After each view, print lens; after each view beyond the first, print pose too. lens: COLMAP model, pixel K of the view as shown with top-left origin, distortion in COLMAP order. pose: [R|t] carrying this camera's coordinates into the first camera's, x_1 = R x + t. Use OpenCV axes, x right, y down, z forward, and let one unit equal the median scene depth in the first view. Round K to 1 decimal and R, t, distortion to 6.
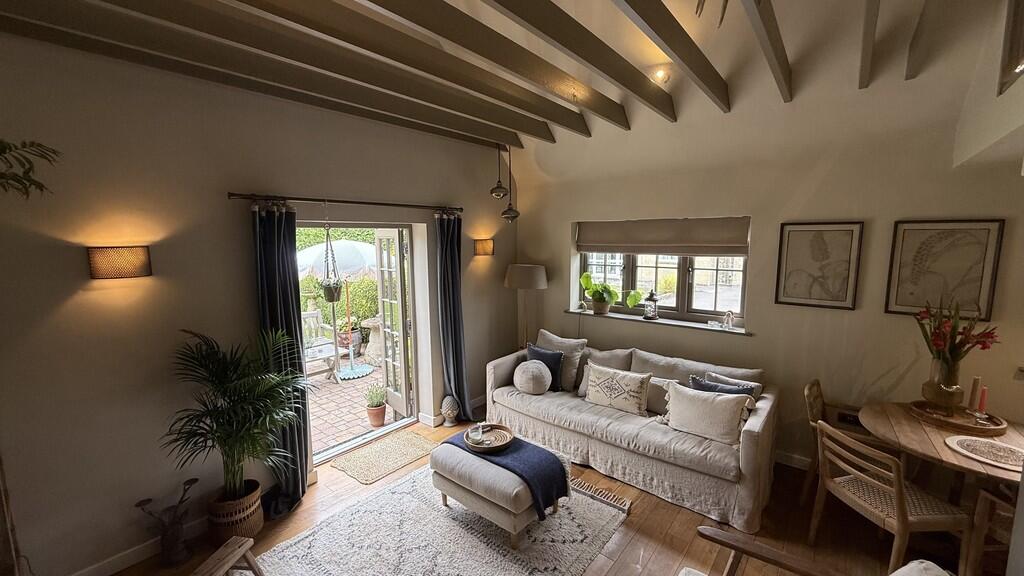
lens RADIAL K [[407.7, 0, 509.6], [0, 407.7, 287.3], [0, 0, 1]] dist [-0.000310, -0.000175]
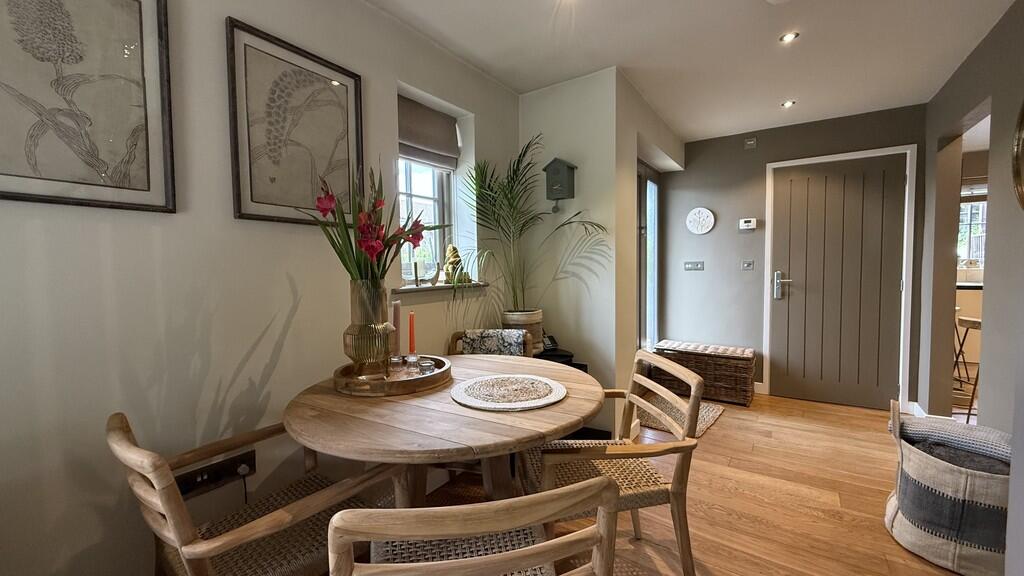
lens RADIAL K [[407.7, 0, 509.2], [0, 407.7, 288.4], [0, 0, 1]] dist [-0.000310, -0.000175]
pose [[-0.083522, -0.040691, 0.995675, 0.384923], [0.141469, 0.988562, 0.052268, 0.146336], [-0.986413, 0.145222, -0.076810, 0.668284]]
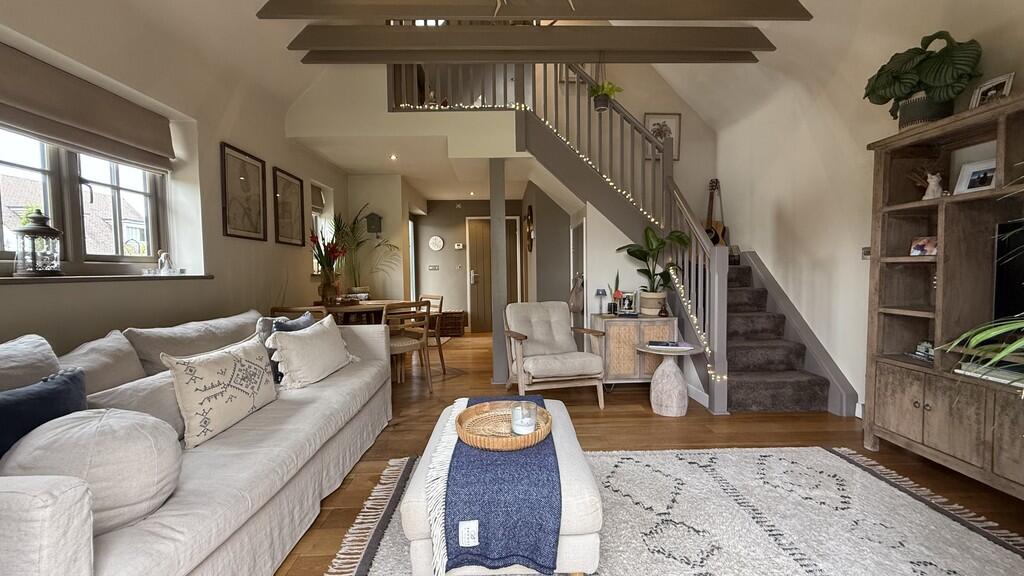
lens RADIAL K [[407.7, 0, 509.3], [0, 407.7, 287.1], [0, 0, 1]] dist [-0.000310, -0.000175]
pose [[-0.653073, -0.009207, 0.757239, -0.399666], [0.117426, 0.986601, 0.113268, 0.122873], [-0.748136, 0.162891, -0.643241, 1.159821]]
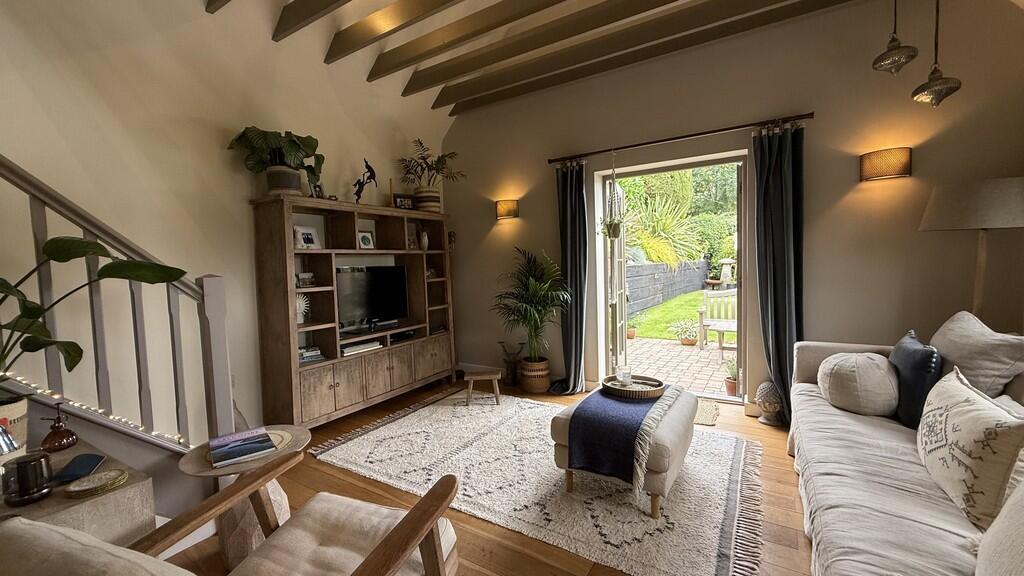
lens RADIAL K [[407.7, 0, 509.5], [0, 407.7, 287.2], [0, 0, 1]] dist [-0.000310, -0.000175]
pose [[0.130268, 0.064374, -0.989387, 0.640934], [-0.094114, 0.994187, 0.052295, 0.134836], [0.987002, 0.086303, 0.135569, 0.556758]]
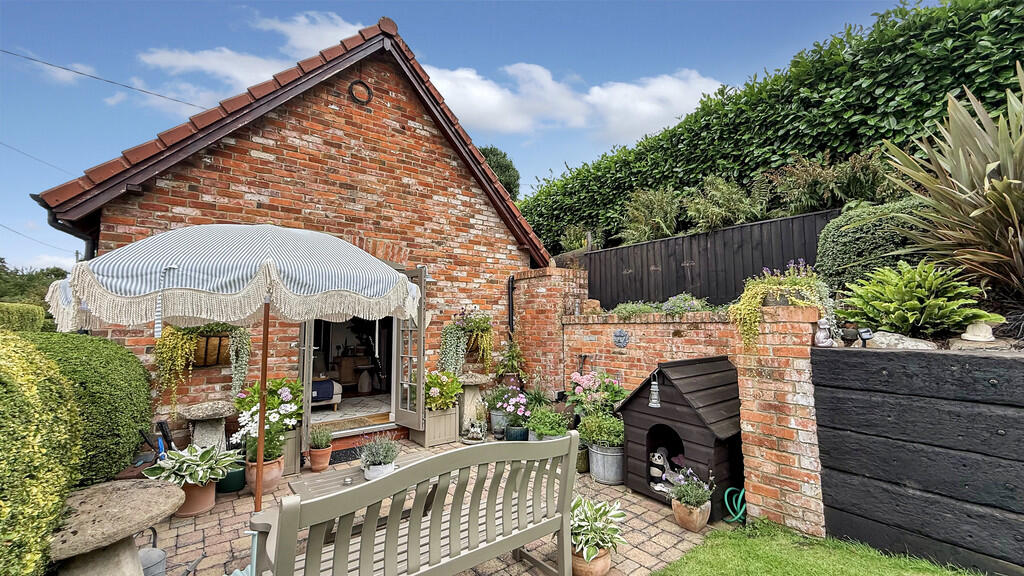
lens RADIAL K [[407.7, 0, 522.4], [0, 407.7, 294.6], [0, 0, 1]] dist [-0.000310, -0.000175]
pose [[-0.979436, 0.029993, 0.199516, -1.391010], [0.039747, 0.998193, 0.045064, -0.108369], [-0.197804, 0.052067, -0.978858, 2.545959]]
